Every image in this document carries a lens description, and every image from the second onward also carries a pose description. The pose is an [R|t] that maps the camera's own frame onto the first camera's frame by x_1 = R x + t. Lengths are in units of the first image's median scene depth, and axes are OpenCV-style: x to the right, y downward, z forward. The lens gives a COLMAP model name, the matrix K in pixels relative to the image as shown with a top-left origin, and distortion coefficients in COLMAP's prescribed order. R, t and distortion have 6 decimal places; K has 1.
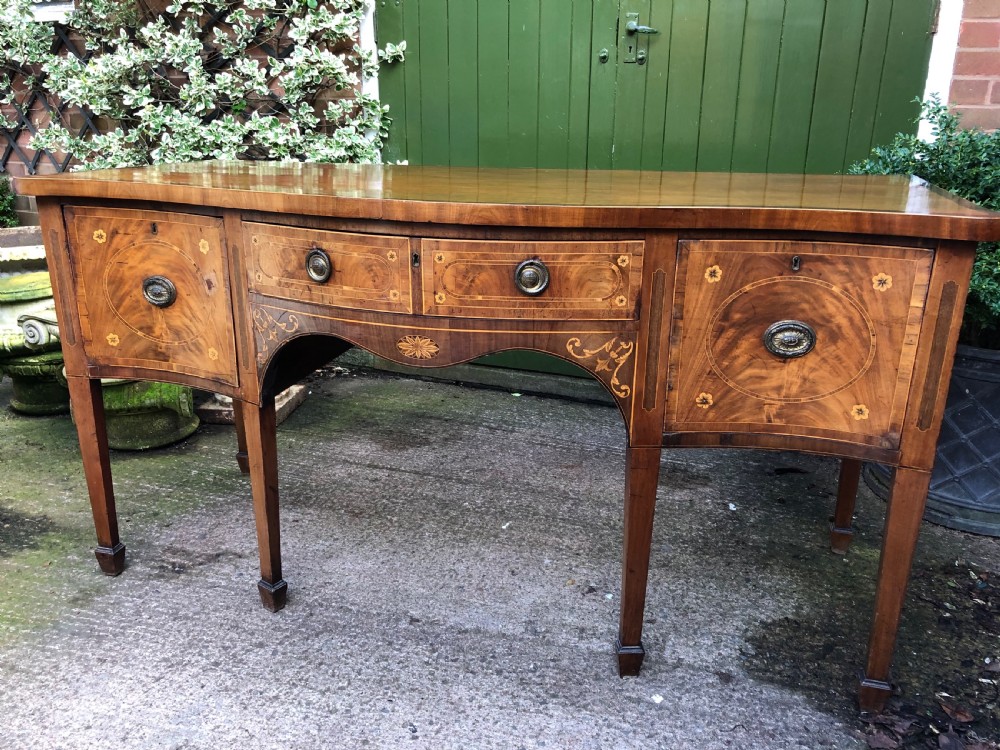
lens RADIAL K [[816.6, 0, 502.0], [0, 816.6, 367.1], [0, 0, 1]] dist [0.019454, -0.008130]
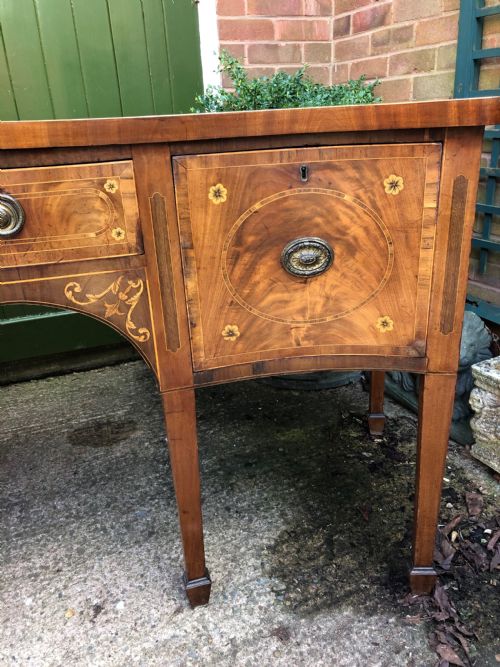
lens RADIAL K [[546.1, 0, 255.0], [0, 546.1, 332.5], [0, 0, 1]] dist [0.012395, 0.007857]
pose [[0.971671, -0.136365, 0.193029, 0.156820], [0.123480, 0.989329, 0.077335, -0.004748], [-0.201515, -0.051309, 0.978141, 0.387136]]
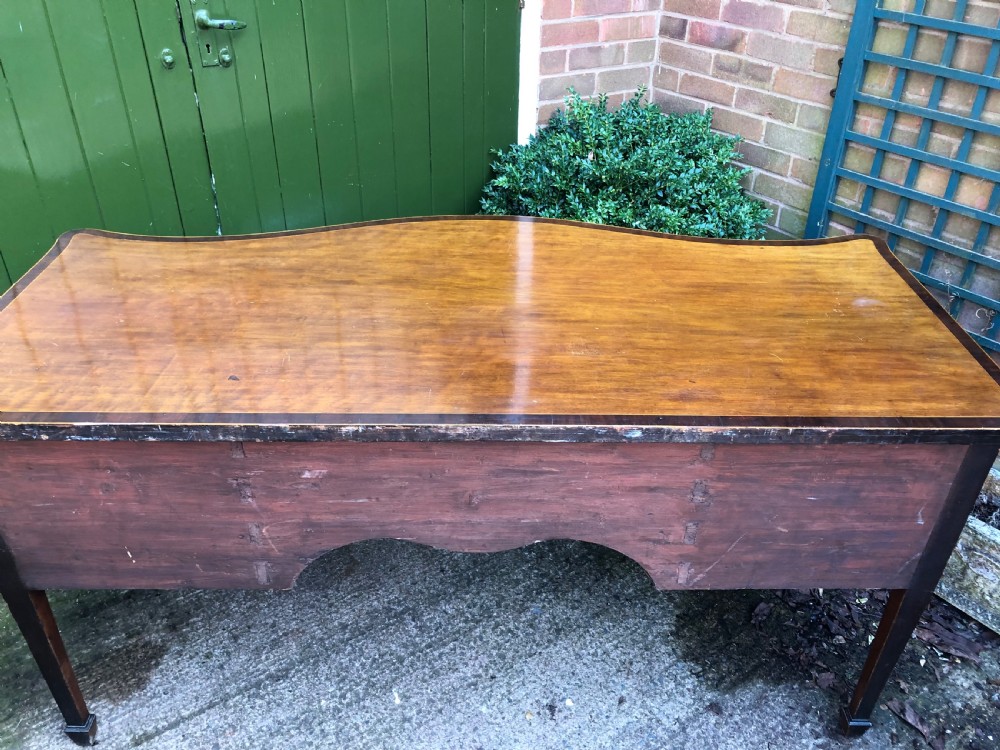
lens RADIAL K [[819.7, 0, 506.0], [0, 819.7, 368.3], [0, 0, 1]] dist [0.007003, 0.013464]
pose [[0.907111, -0.218412, 0.359787, -0.393743], [0.116265, 0.951588, 0.284539, -0.493730], [-0.404515, -0.216278, 0.888589, 0.148709]]
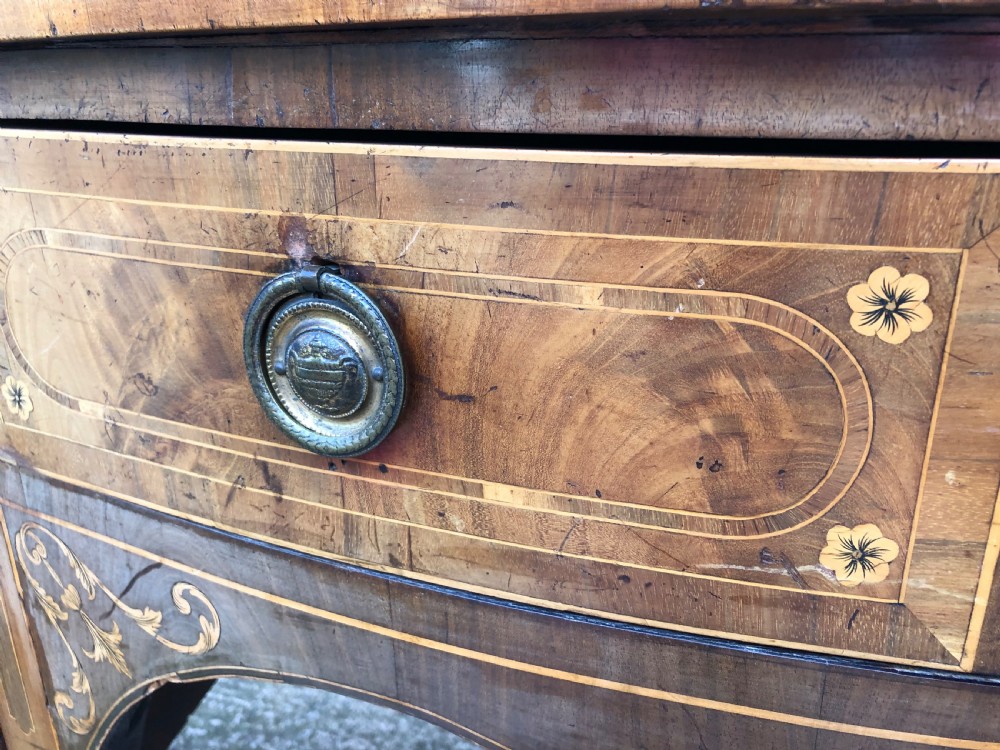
lens RADIAL K [[816.3, 0, 499.2], [0, 816.3, 363.6], [0, 0, 1]] dist [0.008633, -0.003663]
pose [[0.996197, -0.041262, 0.076743, -0.209887], [0.039382, 0.998890, 0.025849, -0.131499], [-0.077724, -0.022729, 0.996716, 0.864839]]
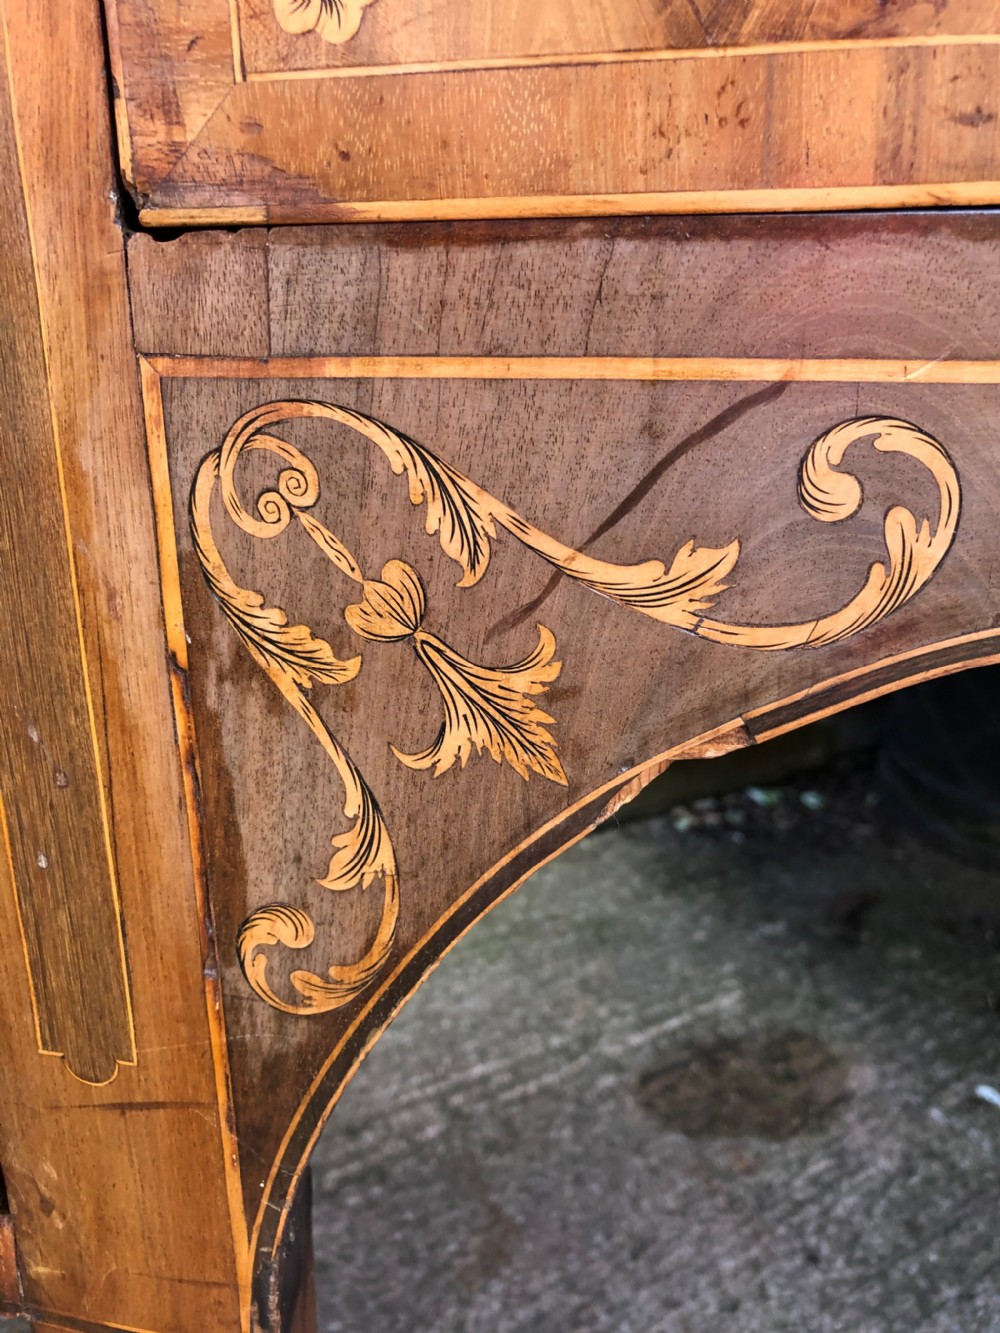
lens RADIAL K [[1122.4, 0, 495.2], [0, 1122.4, 659.9], [0, 0, 1]] dist [-0.005657, -0.001513]
pose [[0.923224, -0.137521, 0.358811, -0.361372], [0.138642, 0.990081, 0.022740, -0.052962], [-0.358379, 0.028752, 0.933133, 0.995115]]
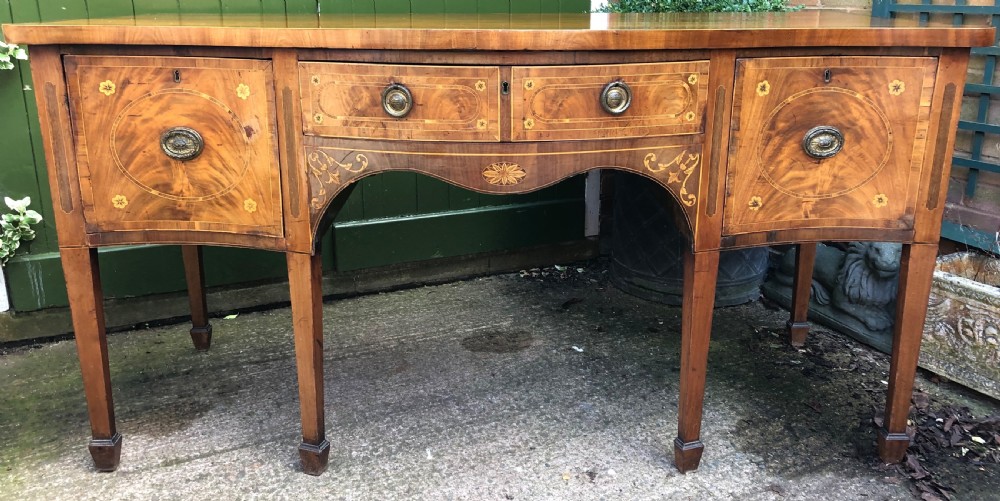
lens RADIAL K [[824.2, 0, 504.2], [0, 824.2, 205.5], [0, 0, 1]] dist [0.011711, 0.006913]
pose [[0.958555, -0.080379, 0.273334, -0.399035], [0.092401, 0.995227, -0.031375, 0.048711], [-0.269508, 0.055331, 0.961407, 0.006414]]
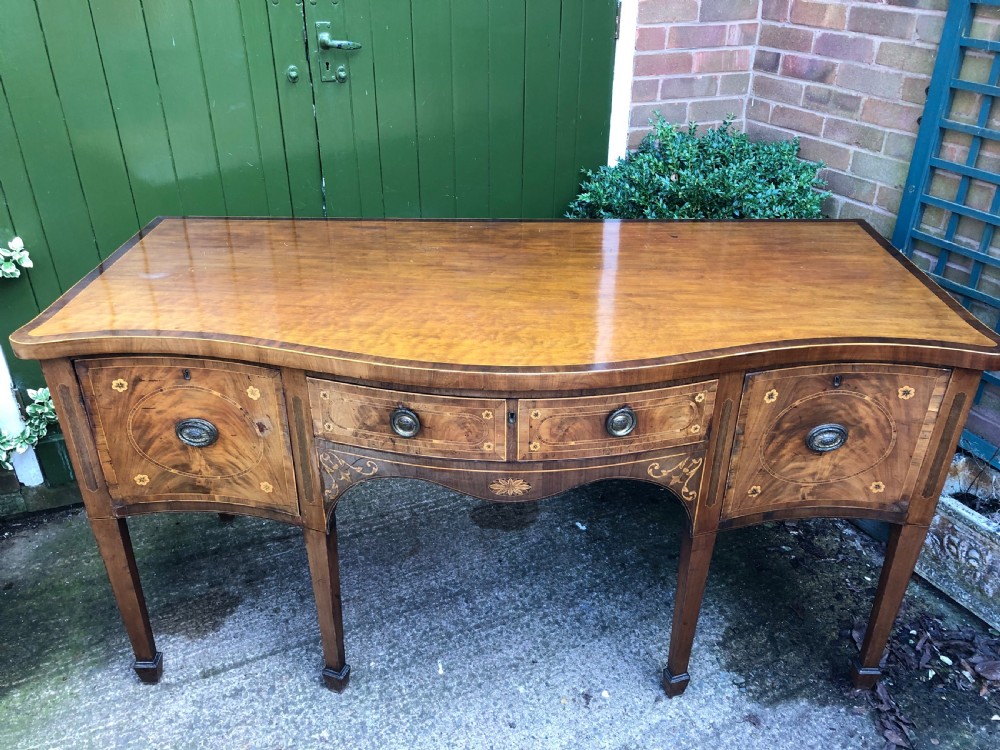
lens RADIAL K [[818.9, 0, 502.0], [0, 818.9, 363.1], [0, 0, 1]] dist [0.009243, 0.011459]
pose [[0.964591, -0.128452, 0.230357, -0.345481], [0.081860, 0.976063, 0.201495, -0.405444], [-0.250726, -0.175503, 0.952016, 0.021087]]
